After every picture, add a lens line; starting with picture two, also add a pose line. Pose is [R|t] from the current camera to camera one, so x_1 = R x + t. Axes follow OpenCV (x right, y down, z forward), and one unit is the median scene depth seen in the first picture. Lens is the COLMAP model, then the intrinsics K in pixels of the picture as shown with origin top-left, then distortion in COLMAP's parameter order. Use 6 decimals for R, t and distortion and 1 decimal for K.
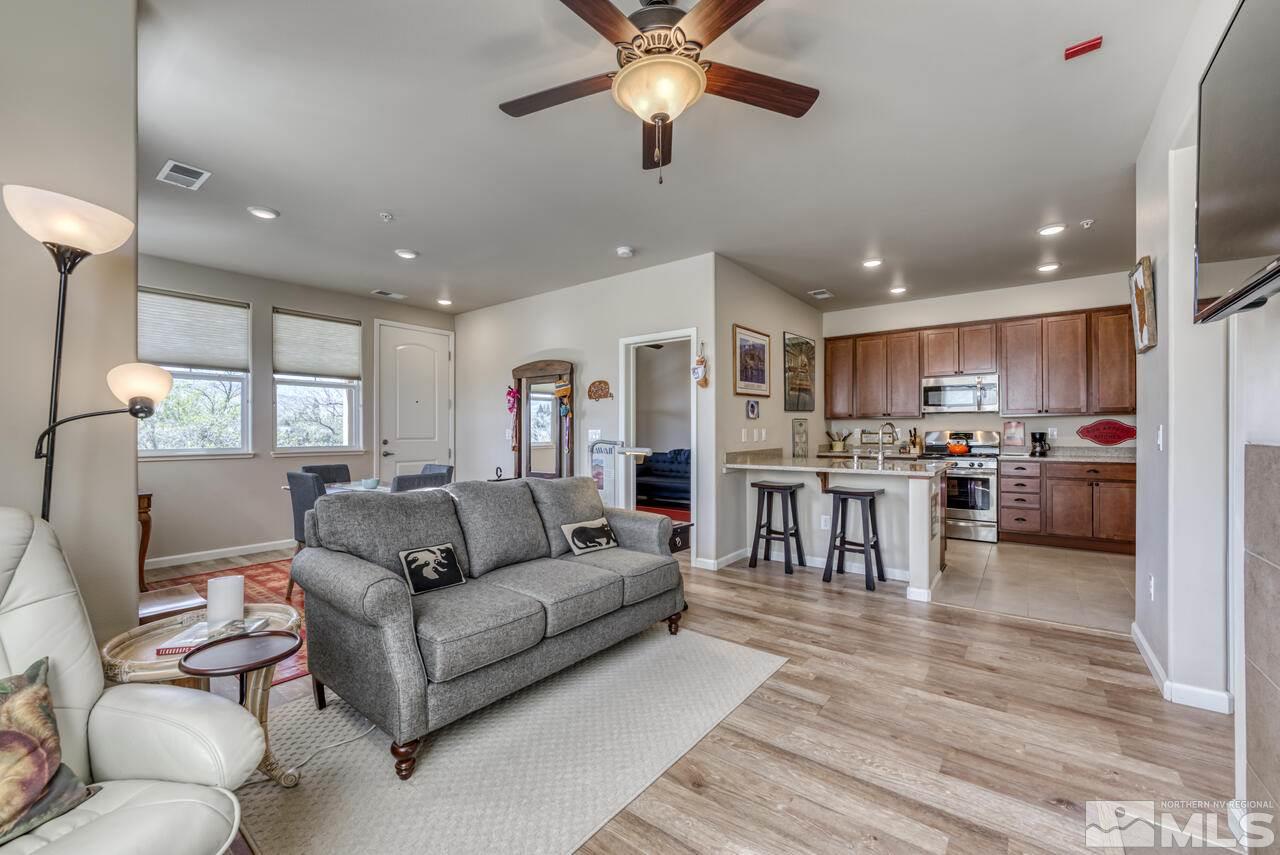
lens RADIAL K [[523.6, 0, 639.7], [0, 523.6, 429.6], [0, 0, 1]] dist [-0.006568, 0.000503]
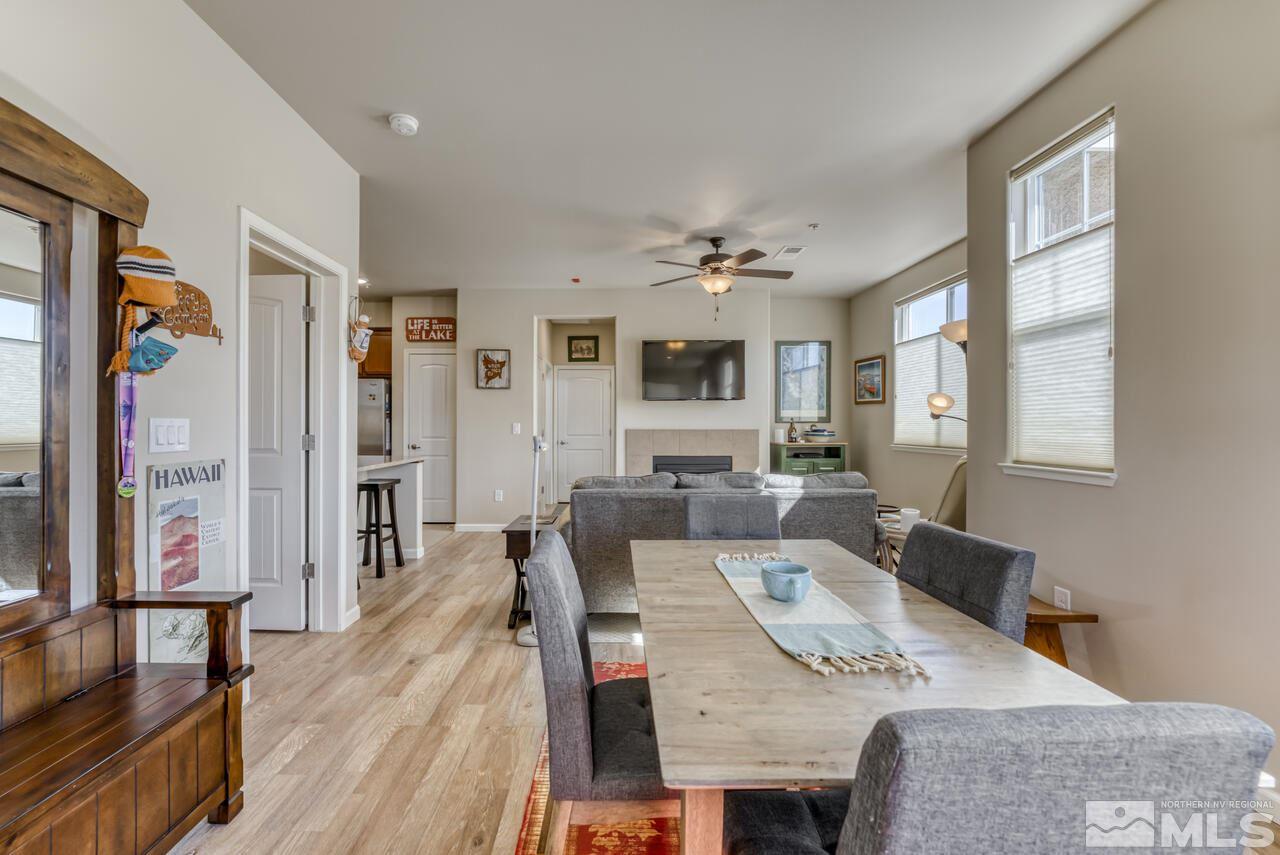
lens RADIAL K [[523.6, 0, 620.3], [0, 523.6, 428.0], [0, 0, 1]] dist [-0.006568, 0.000503]
pose [[-0.607073, -0.000204, 0.794646, -0.558411], [-0.002802, 0.999994, -0.001884, 0.007415], [-0.794641, -0.003370, -0.607071, 0.984911]]
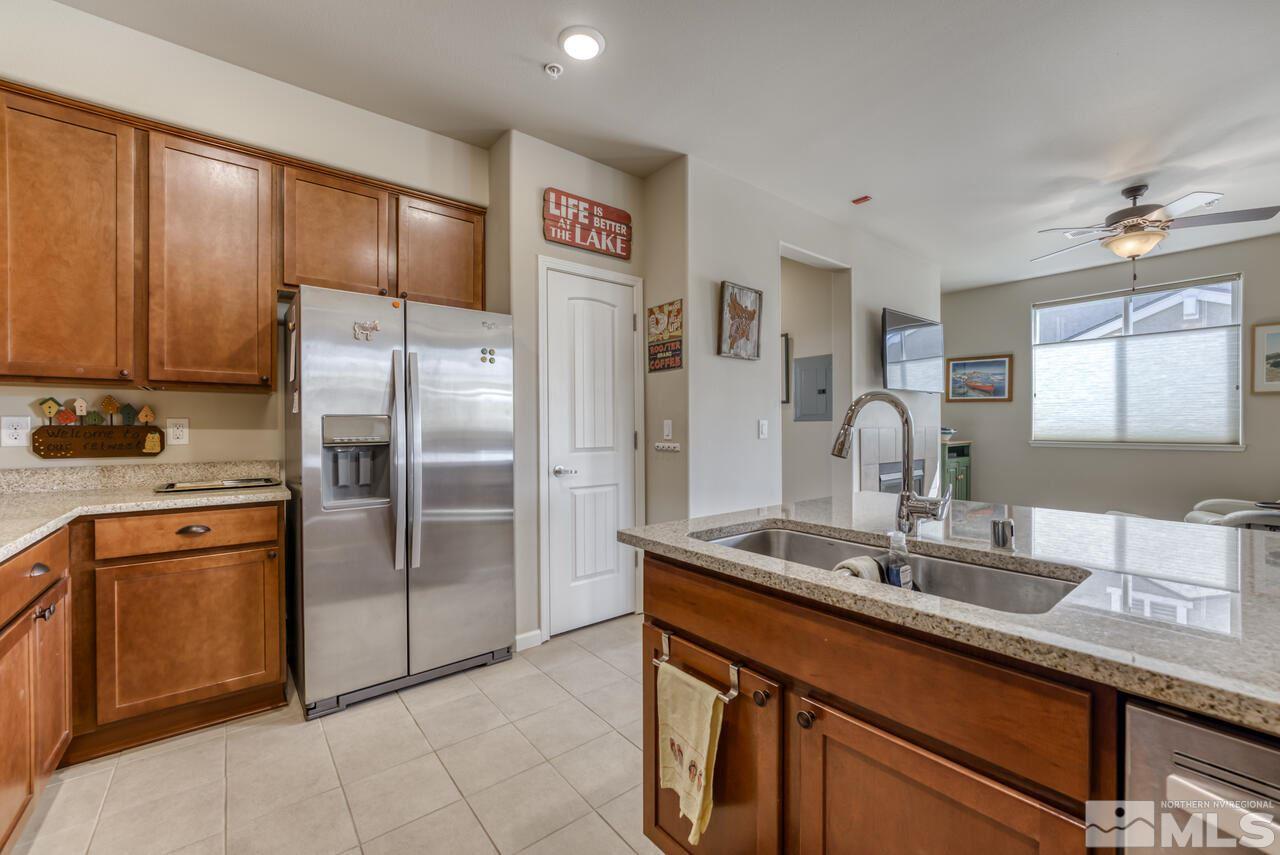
lens RADIAL K [[523.6, 0, 642.9], [0, 523.6, 428.7], [0, 0, 1]] dist [-0.006568, 0.000503]
pose [[-0.971207, 0.006407, 0.238151, 0.461417], [0.006452, 0.999979, -0.000589, 0.005615], [-0.238150, 0.000964, -0.971228, 1.150163]]
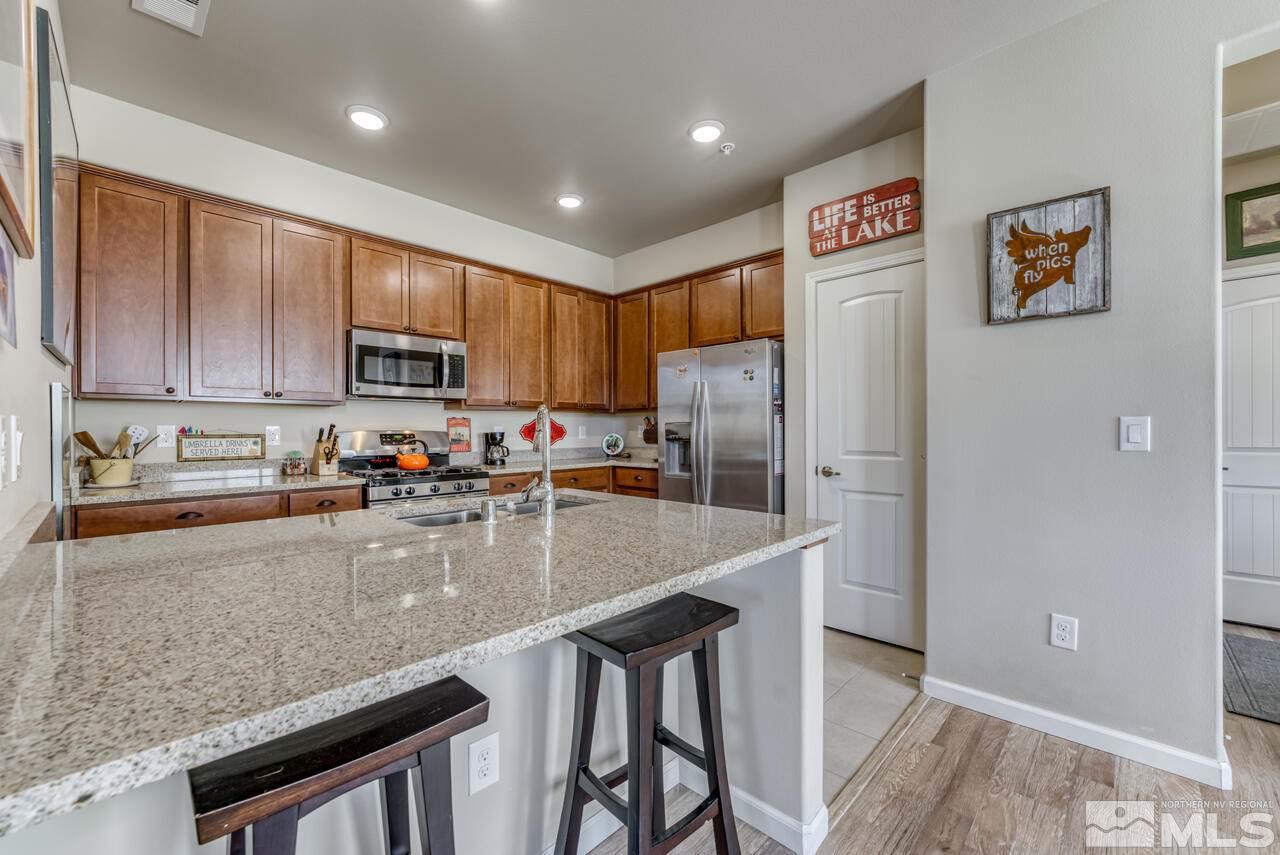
lens RADIAL K [[523.6, 0, 632.2], [0, 523.6, 426.8], [0, 0, 1]] dist [-0.006568, 0.000503]
pose [[0.128113, 0.010711, 0.991702, 0.077544], [0.001898, 0.999937, -0.011045, 0.006098], [-0.991758, 0.003297, 0.128085, 0.773525]]
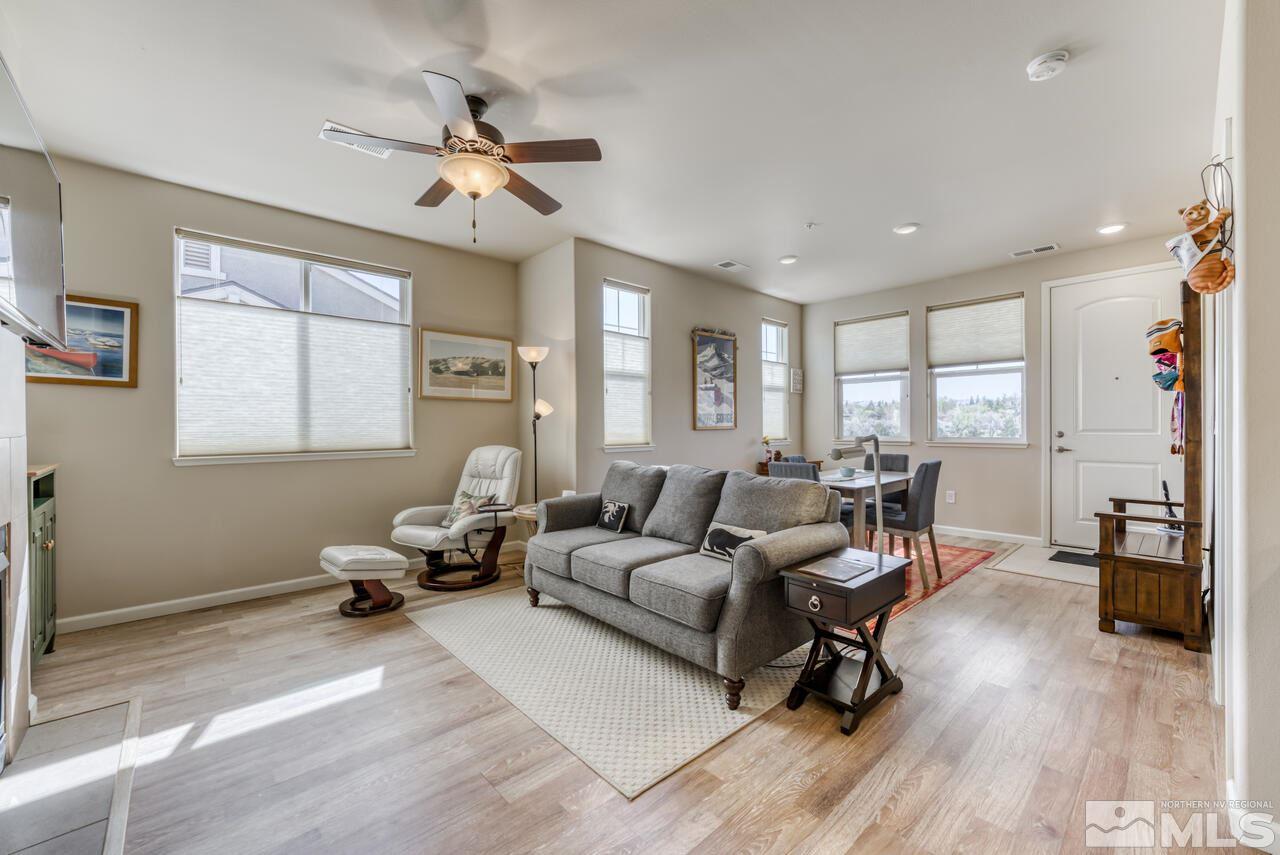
lens RADIAL K [[523.6, 0, 636.0], [0, 523.6, 430.1], [0, 0, 1]] dist [-0.006568, 0.000503]
pose [[-0.190831, 0.011114, -0.981560, 0.459887], [0.011119, 0.999896, 0.009160, 0.003108], [0.981560, -0.009166, -0.190935, 0.591894]]
